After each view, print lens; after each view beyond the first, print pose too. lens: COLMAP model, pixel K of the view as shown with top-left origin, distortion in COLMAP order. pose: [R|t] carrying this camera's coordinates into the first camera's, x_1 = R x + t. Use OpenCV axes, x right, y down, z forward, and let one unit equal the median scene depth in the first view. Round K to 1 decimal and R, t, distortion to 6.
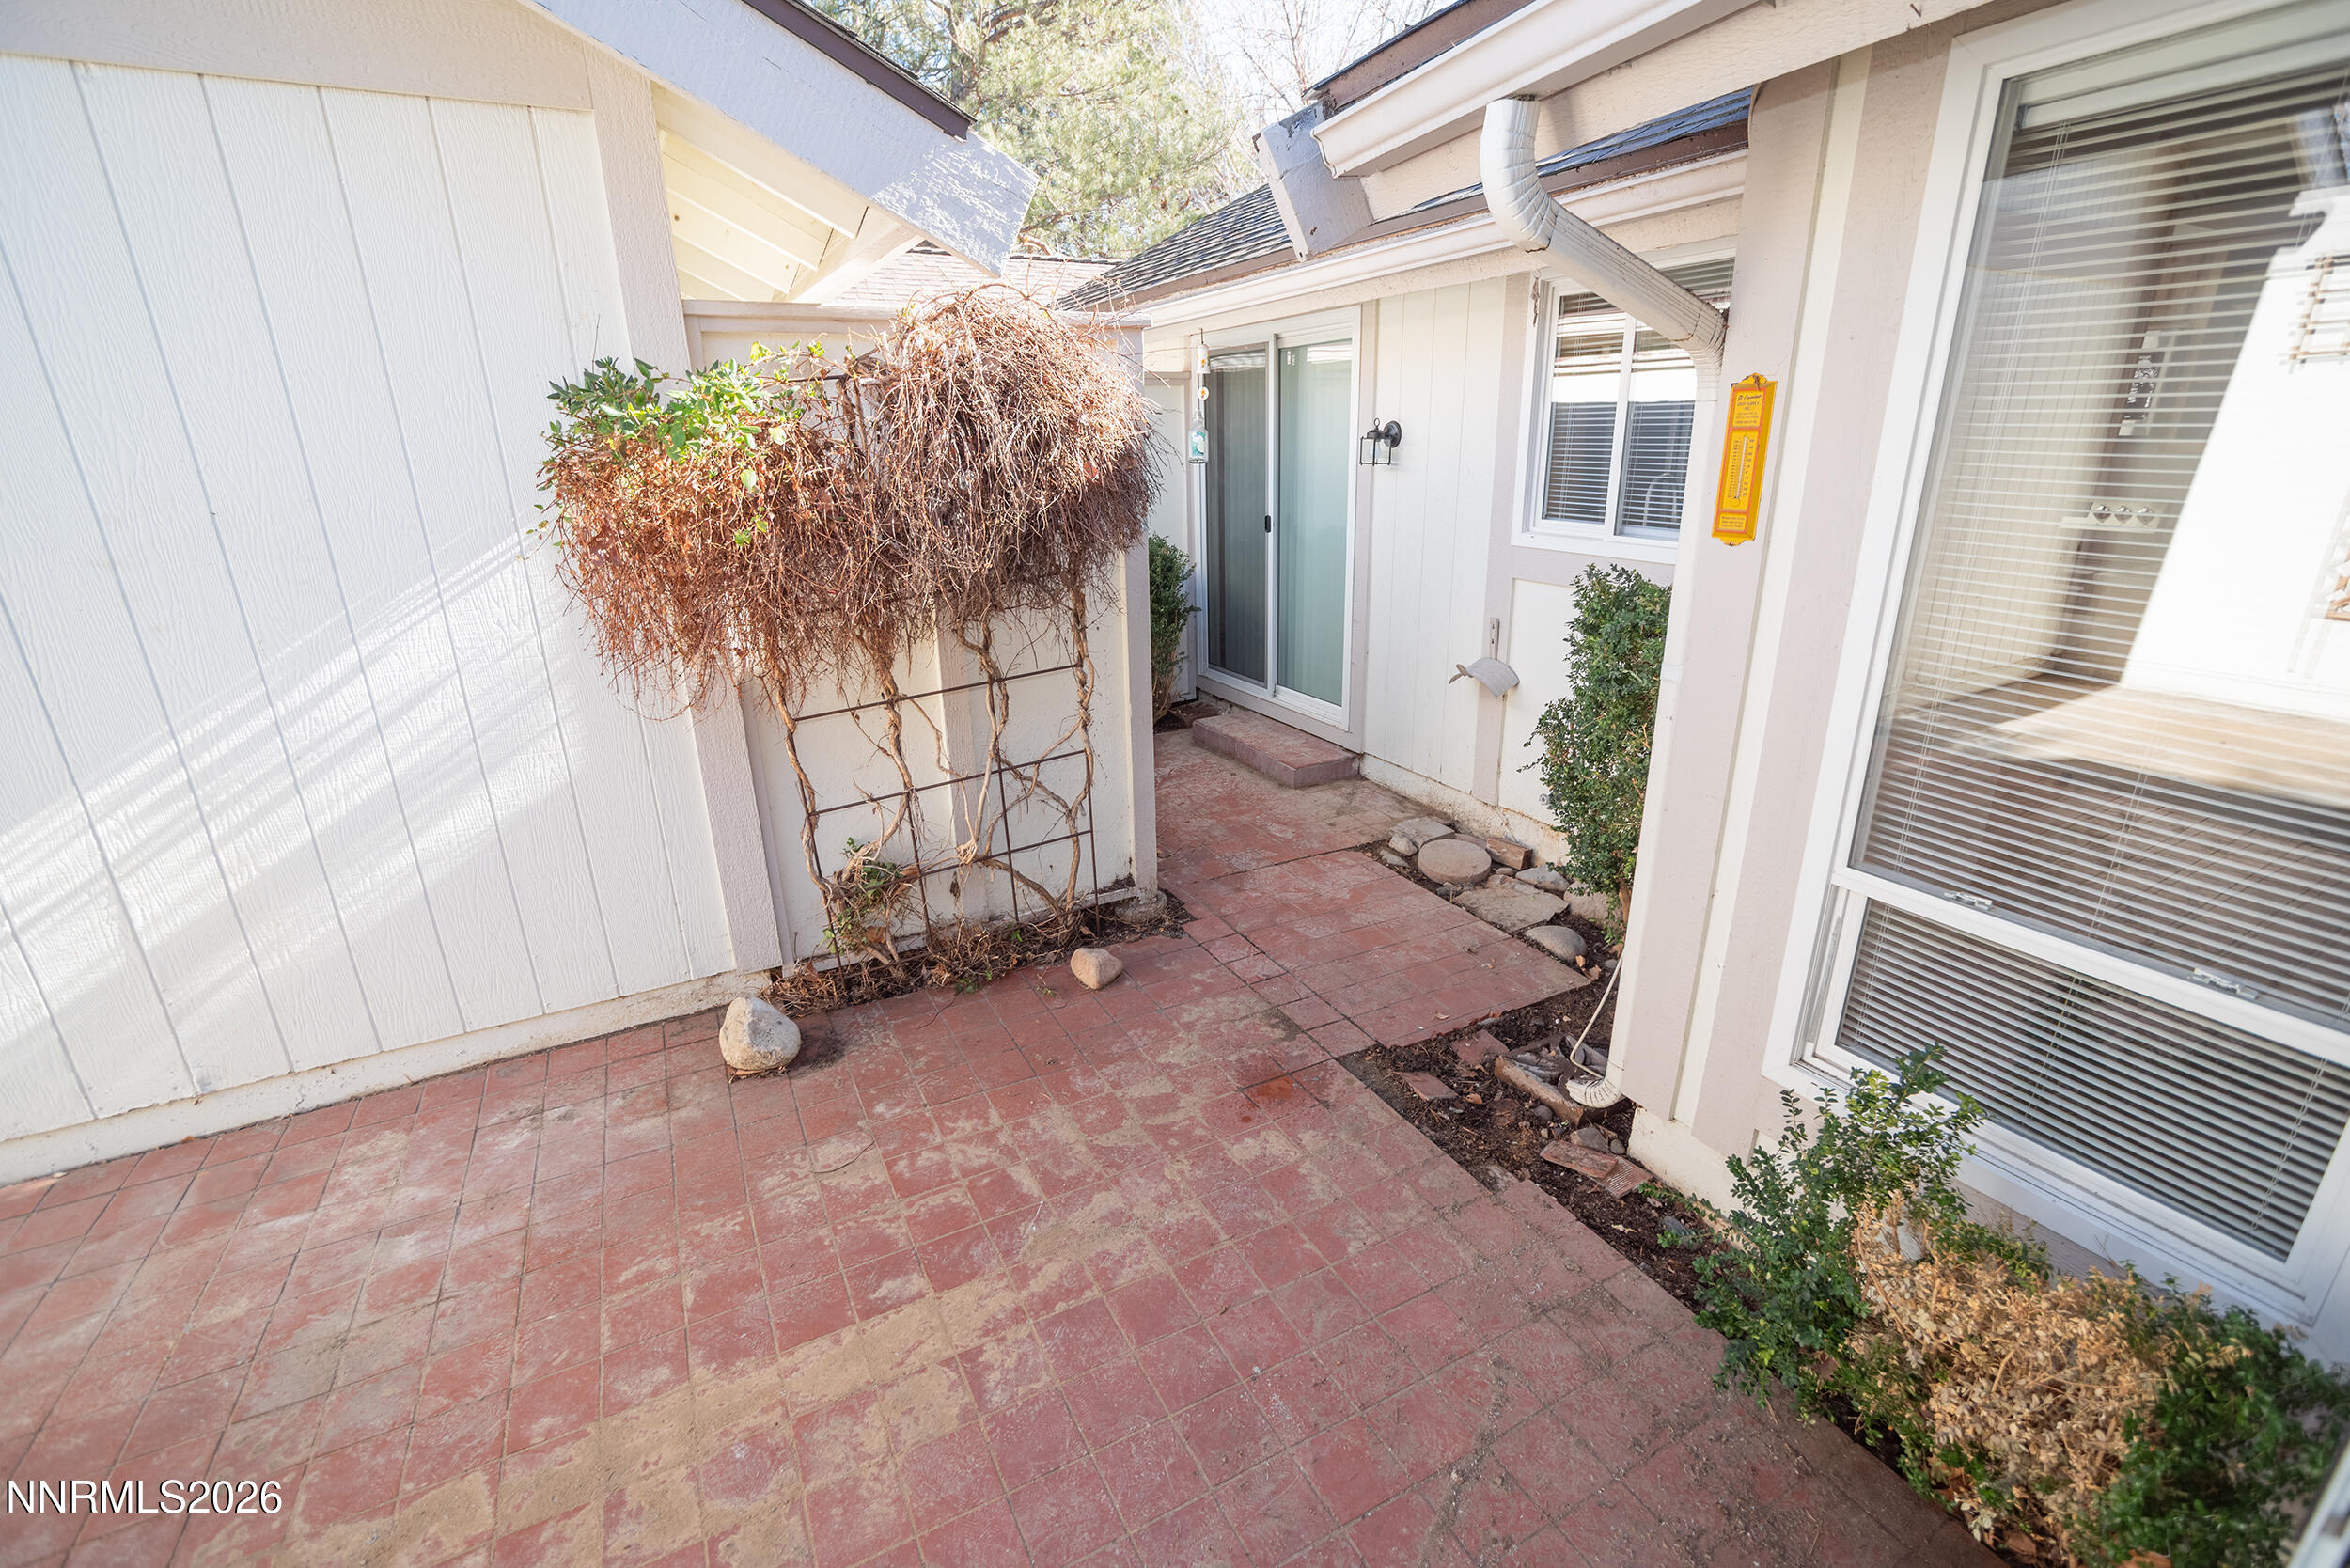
lens RADIAL K [[1006.4, 0, 1168.0], [0, 1006.4, 778.4], [0, 0, 1]] dist [-0.057169, 0.017983]
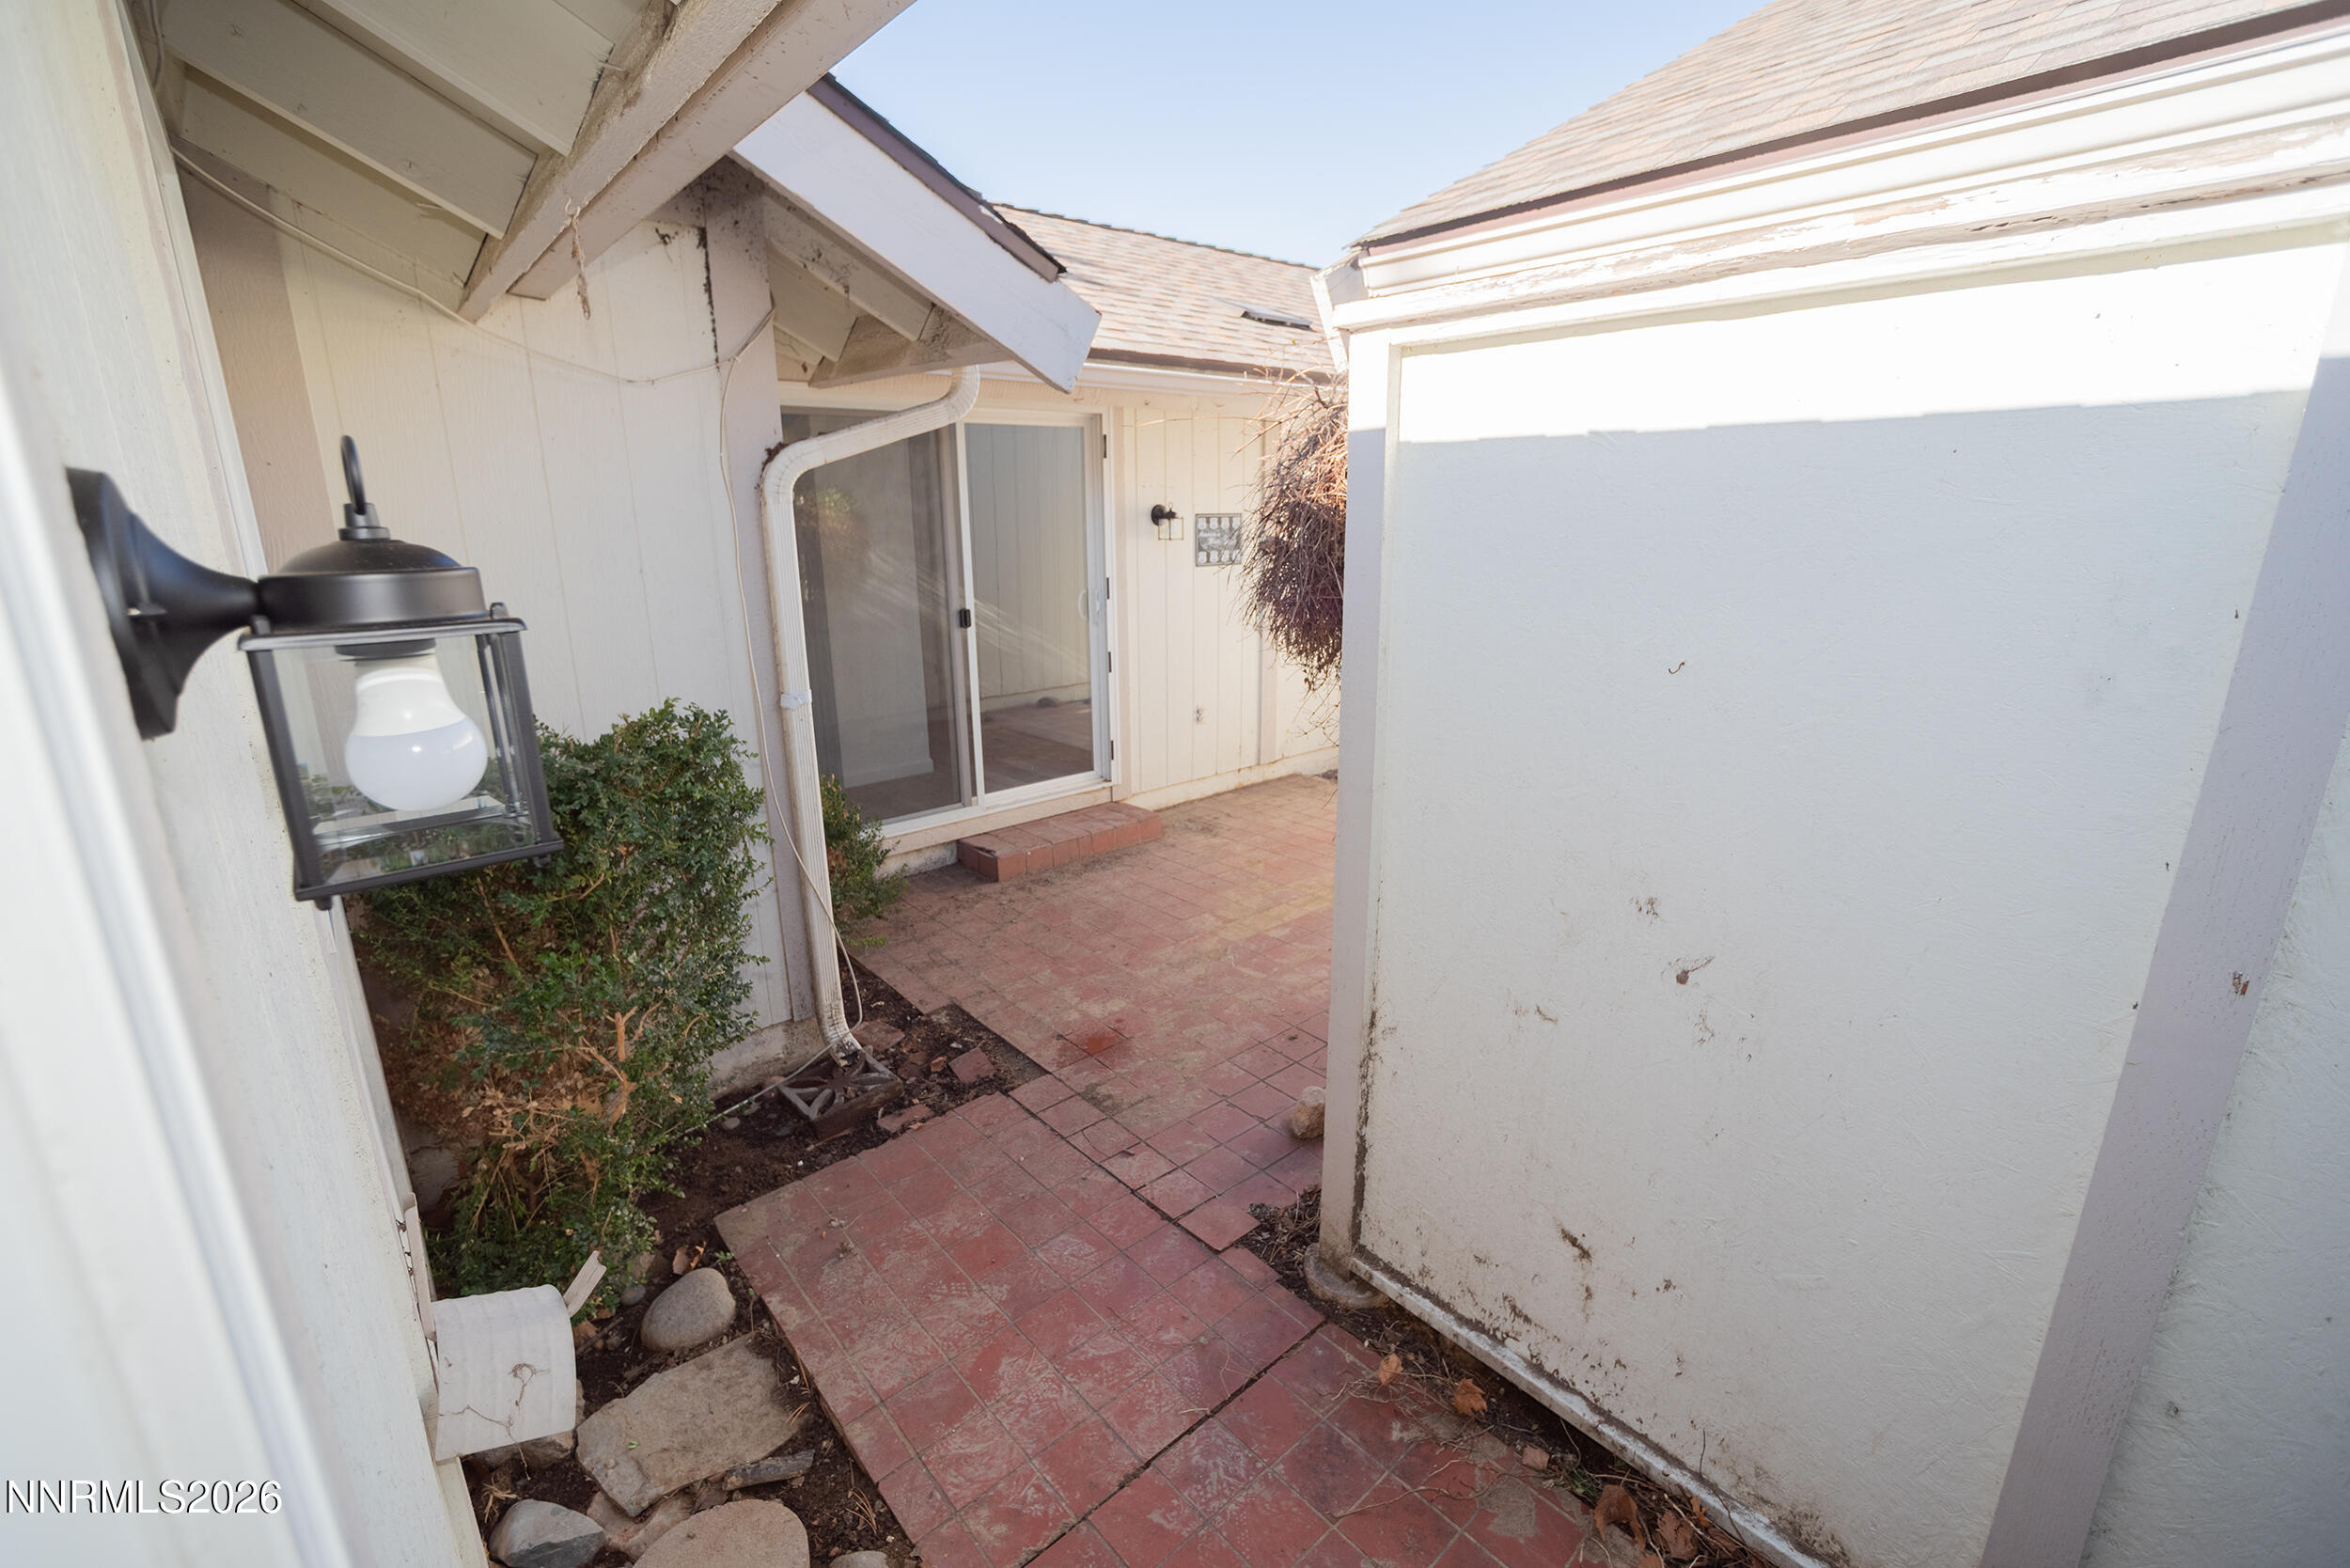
lens RADIAL K [[1006.4, 0, 1168.0], [0, 1006.4, 778.4], [0, 0, 1]] dist [-0.057169, 0.017983]
pose [[-0.974780, 0.091501, -0.203548, 0.243870], [-0.036997, 0.833203, 0.551729, -0.630015], [0.220081, 0.545345, -0.808804, 1.811853]]
